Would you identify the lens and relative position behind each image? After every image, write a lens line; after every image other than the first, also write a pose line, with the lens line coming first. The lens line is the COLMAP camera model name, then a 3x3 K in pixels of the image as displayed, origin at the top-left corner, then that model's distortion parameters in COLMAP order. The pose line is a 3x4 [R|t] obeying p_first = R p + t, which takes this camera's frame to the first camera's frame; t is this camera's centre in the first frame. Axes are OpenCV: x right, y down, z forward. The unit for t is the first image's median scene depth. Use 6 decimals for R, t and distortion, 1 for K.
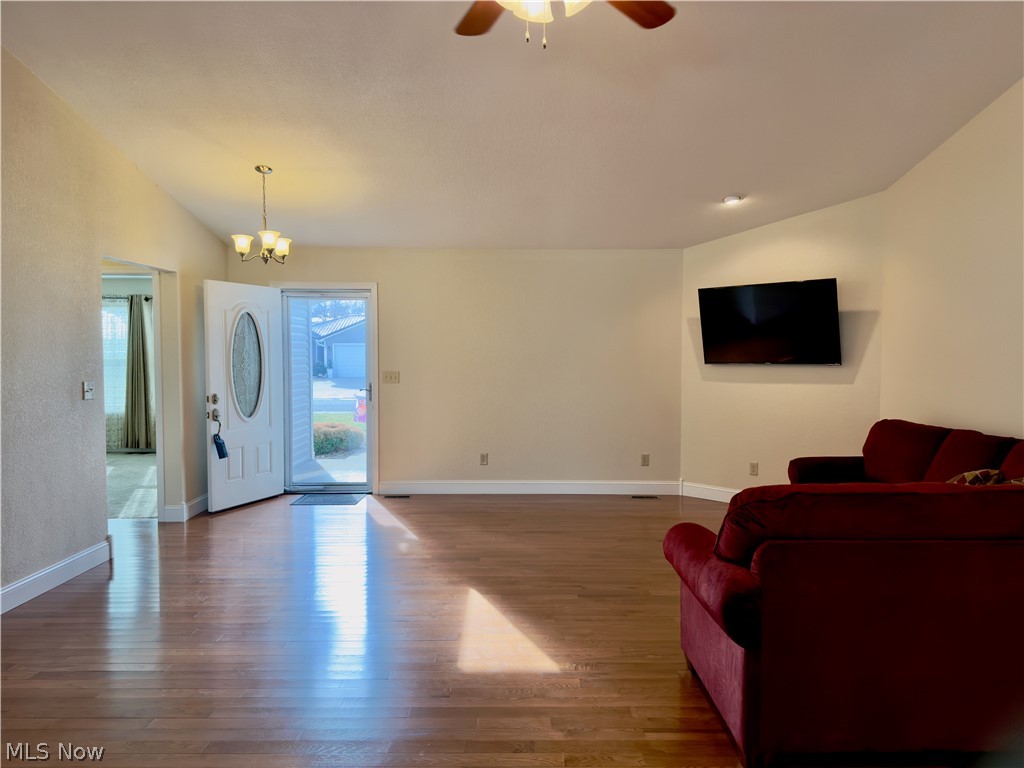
lens RADIAL K [[717.5, 0, 514.4], [0, 717.5, 388.1], [0, 0, 1]] dist [0.005869, 0.001070]
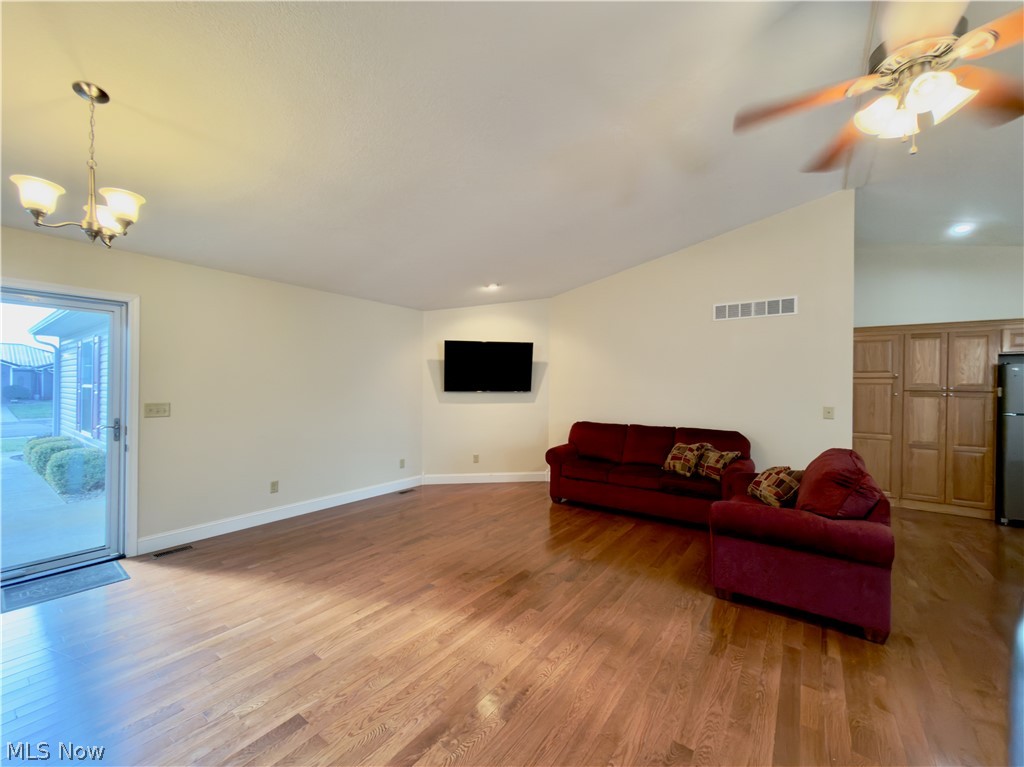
lens RADIAL K [[409.6, 0, 511.6], [0, 409.6, 381.5], [0, 0, 1]] dist [-0.001583, -0.000219]
pose [[0.585316, 0.011340, 0.810726, -0.380583], [0.027486, 0.999050, -0.033819, -0.025134], [-0.810339, 0.042079, 0.584448, 0.451890]]
